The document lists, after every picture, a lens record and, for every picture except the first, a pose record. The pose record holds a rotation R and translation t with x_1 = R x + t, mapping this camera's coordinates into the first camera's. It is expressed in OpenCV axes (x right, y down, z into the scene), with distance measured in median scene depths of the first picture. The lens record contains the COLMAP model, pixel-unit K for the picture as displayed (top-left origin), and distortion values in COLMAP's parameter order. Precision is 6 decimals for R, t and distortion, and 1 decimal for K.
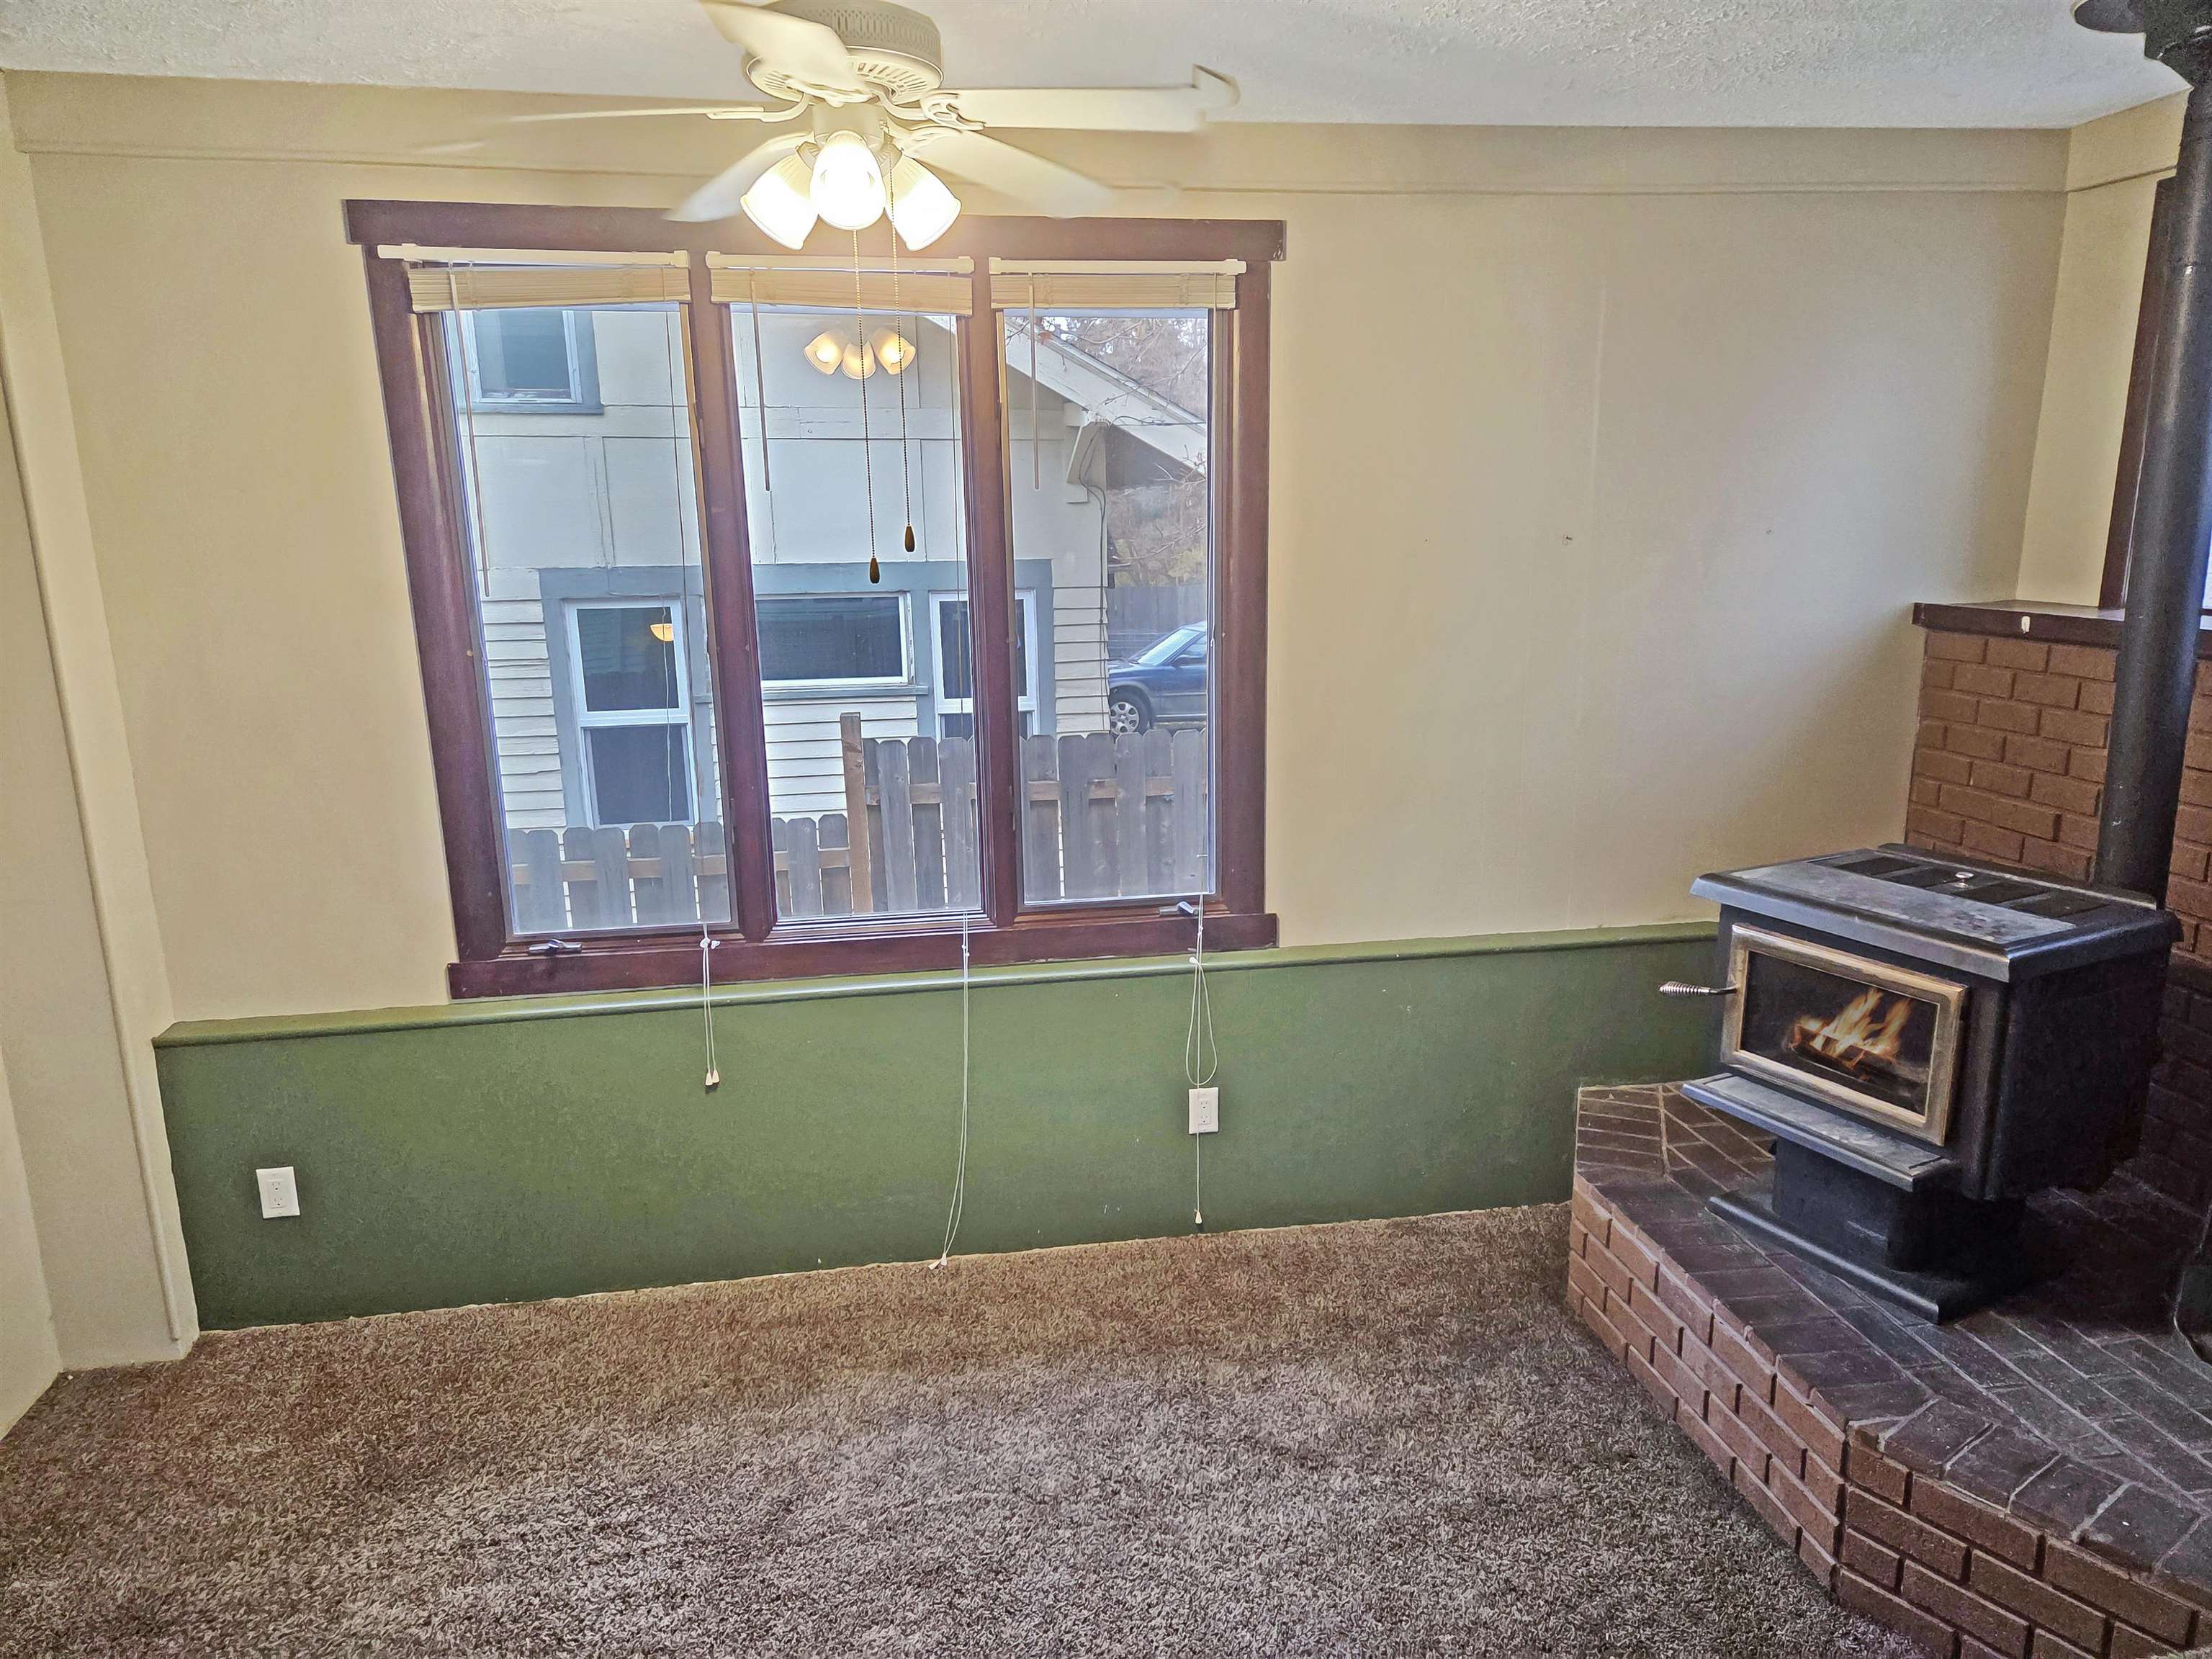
lens RADIAL K [[1500.1, 0, 1106.0], [0, 1500.1, 829.5], [0, 0, 1]] dist [0.078292, -0.098511]
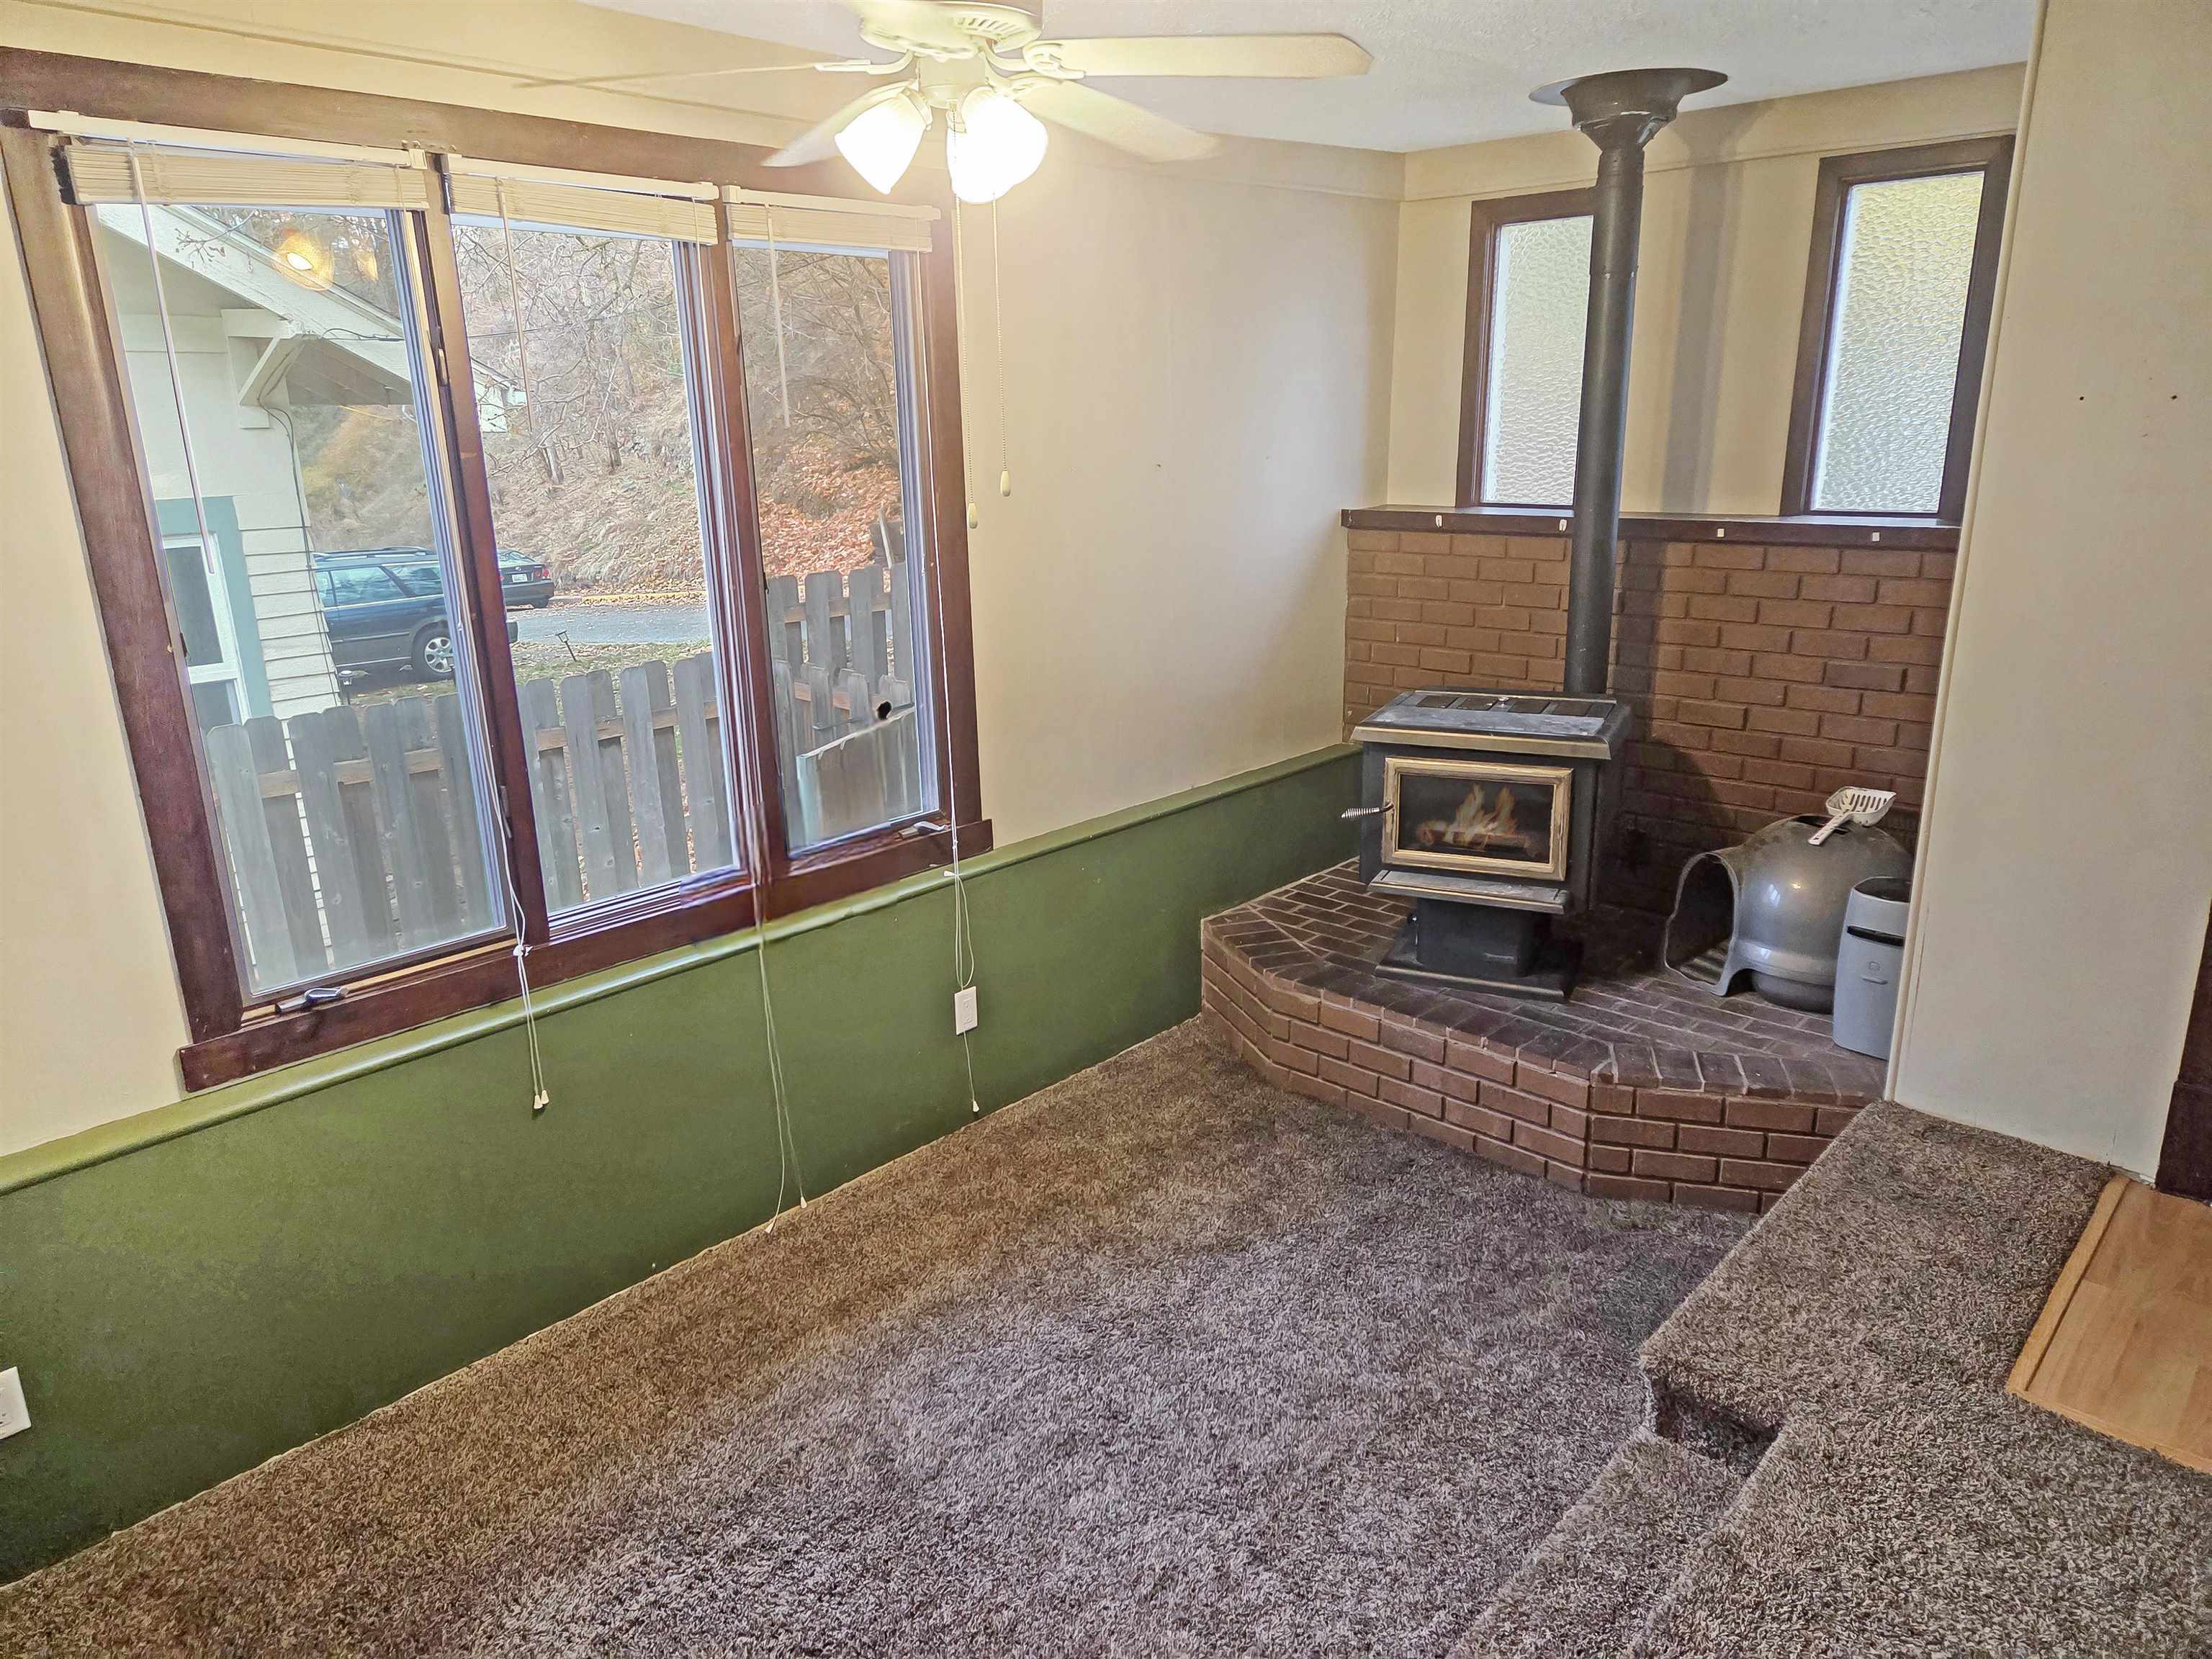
lens RADIAL K [[1466.4, 0, 1149.5], [0, 1466.4, 824.5], [0, 0, 1]] dist [-0.002612, 0.043954]
pose [[0.782202, -0.168681, 0.599756, -0.476431], [0.136758, 0.985660, 0.098856, -0.031348], [-0.607830, 0.004697, 0.794053, 0.100363]]
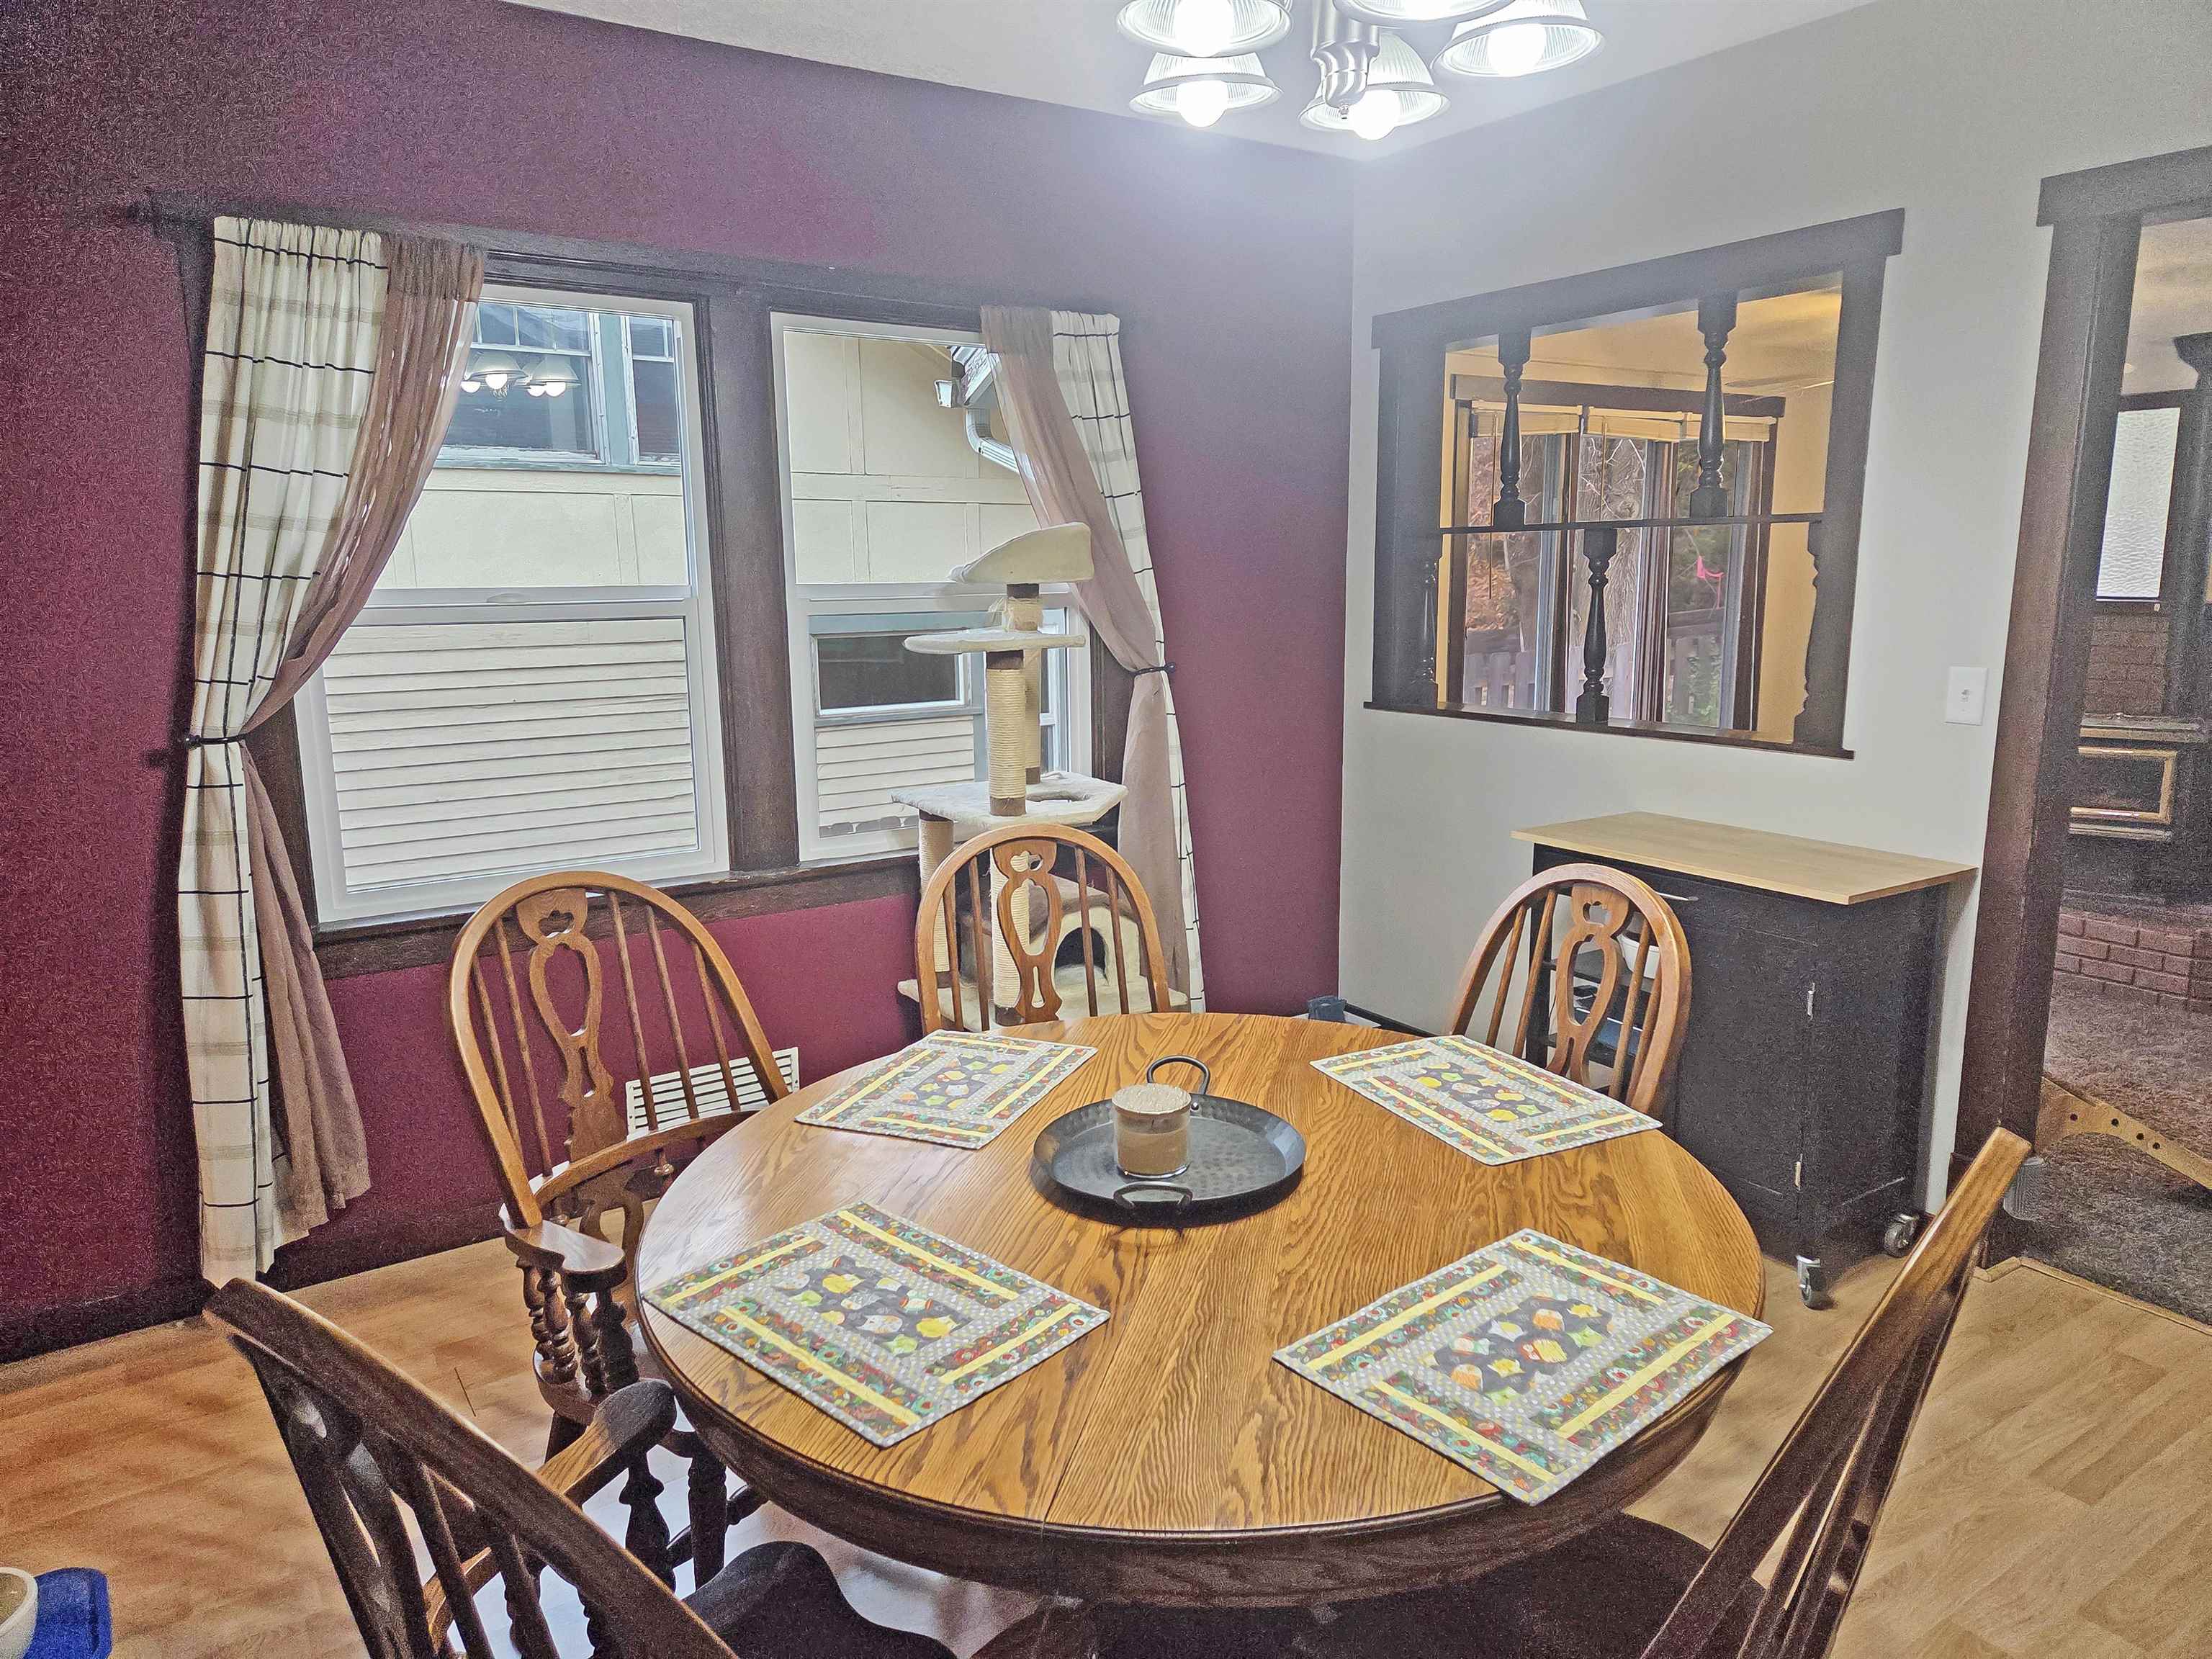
lens RADIAL K [[1500.1, 0, 1106.0], [0, 1500.1, 829.5], [0, 0, 1]] dist [0.078292, -0.098511]
pose [[0.914790, -0.068026, 0.398161, -1.445003], [0.084110, 0.996190, -0.023046, 0.105889], [-0.395076, 0.054572, 0.917026, -0.363997]]
